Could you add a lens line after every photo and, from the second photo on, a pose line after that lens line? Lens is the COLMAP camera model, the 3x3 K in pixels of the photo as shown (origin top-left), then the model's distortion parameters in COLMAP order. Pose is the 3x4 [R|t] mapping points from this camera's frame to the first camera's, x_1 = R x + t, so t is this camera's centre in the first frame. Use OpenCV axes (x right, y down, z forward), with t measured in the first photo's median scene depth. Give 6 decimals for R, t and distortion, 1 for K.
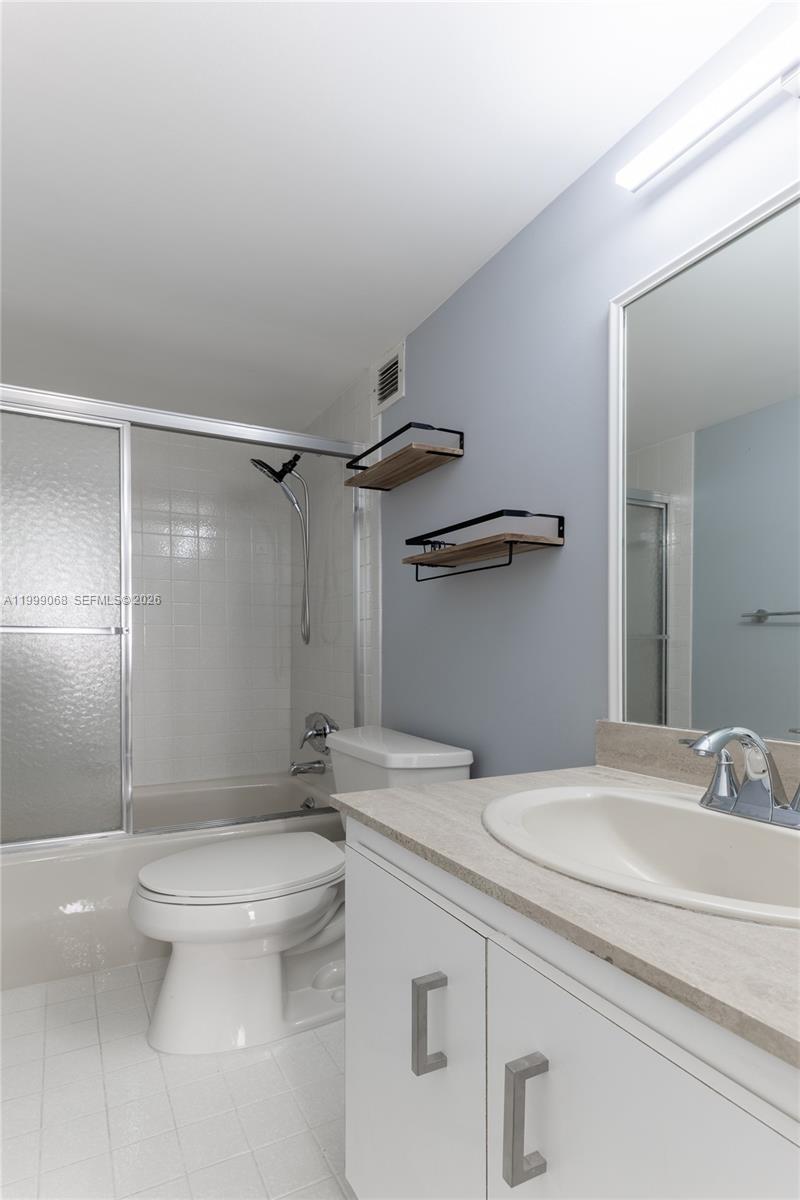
lens RADIAL K [[642.6, 0, 403.4], [0, 642.6, 656.6], [0, 0, 1]] dist [0.003744, -0.000132]
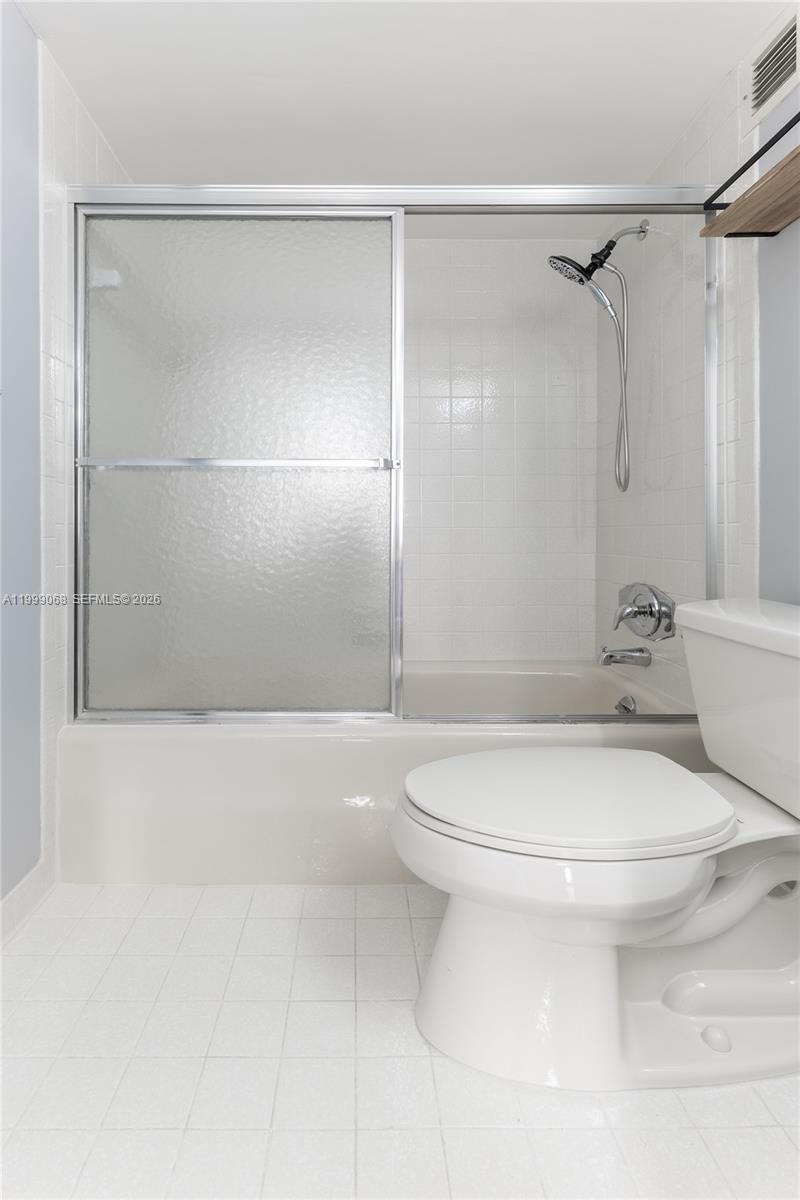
lens RADIAL K [[635.2, 0, 356.9], [0, 635.2, 569.3], [0, 0, 1]] dist [0.000768, 0.000435]
pose [[0.881598, 0.017682, -0.471670, -0.099832], [-0.001362, 0.999389, 0.034919, 0.061423], [0.471999, -0.030142, 0.881084, 0.274998]]
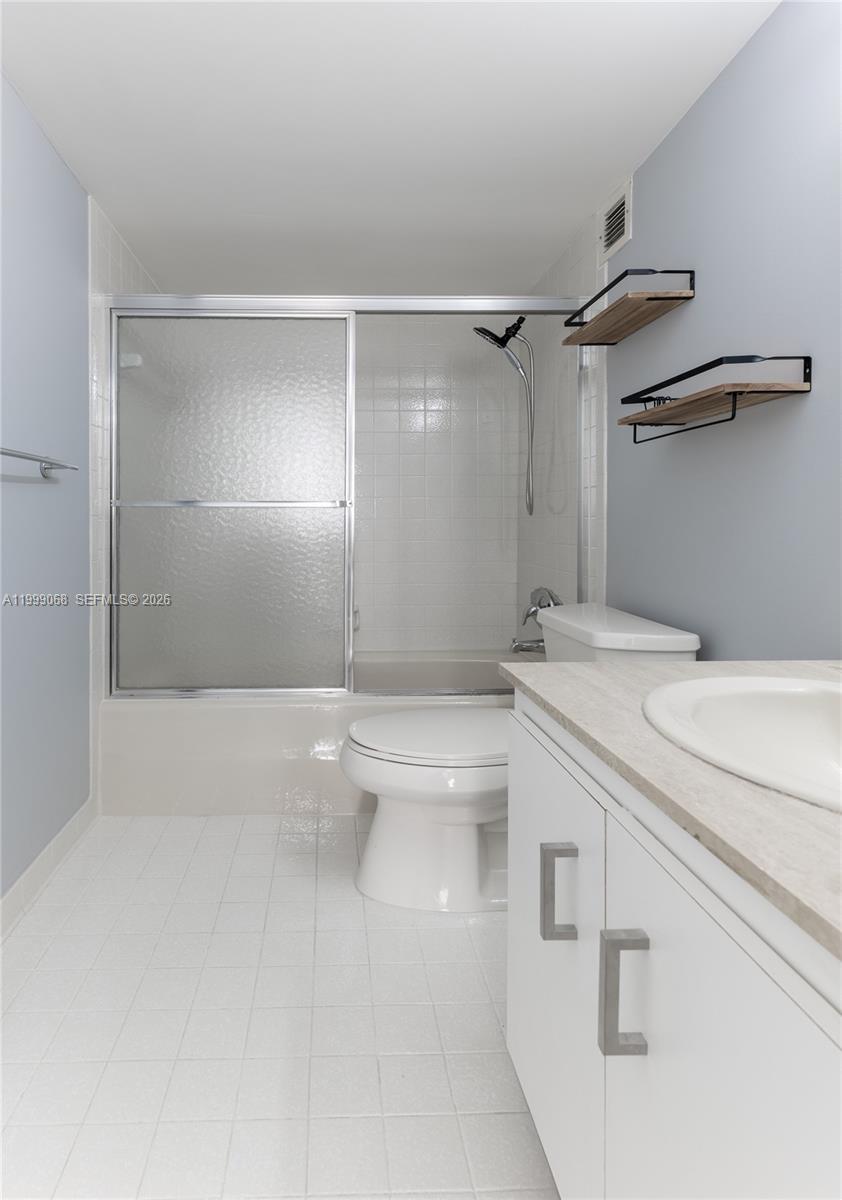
lens RADIAL K [[694.5, 0, 351.9], [0, 694.5, 511.1], [0, 0, 1]] dist [0.000021, 0.000973]
pose [[0.896903, -0.012080, -0.442061, 0.087344], [0.000070, 0.999631, -0.027175, 0.004064], [0.442226, 0.024342, 0.896573, -0.044315]]
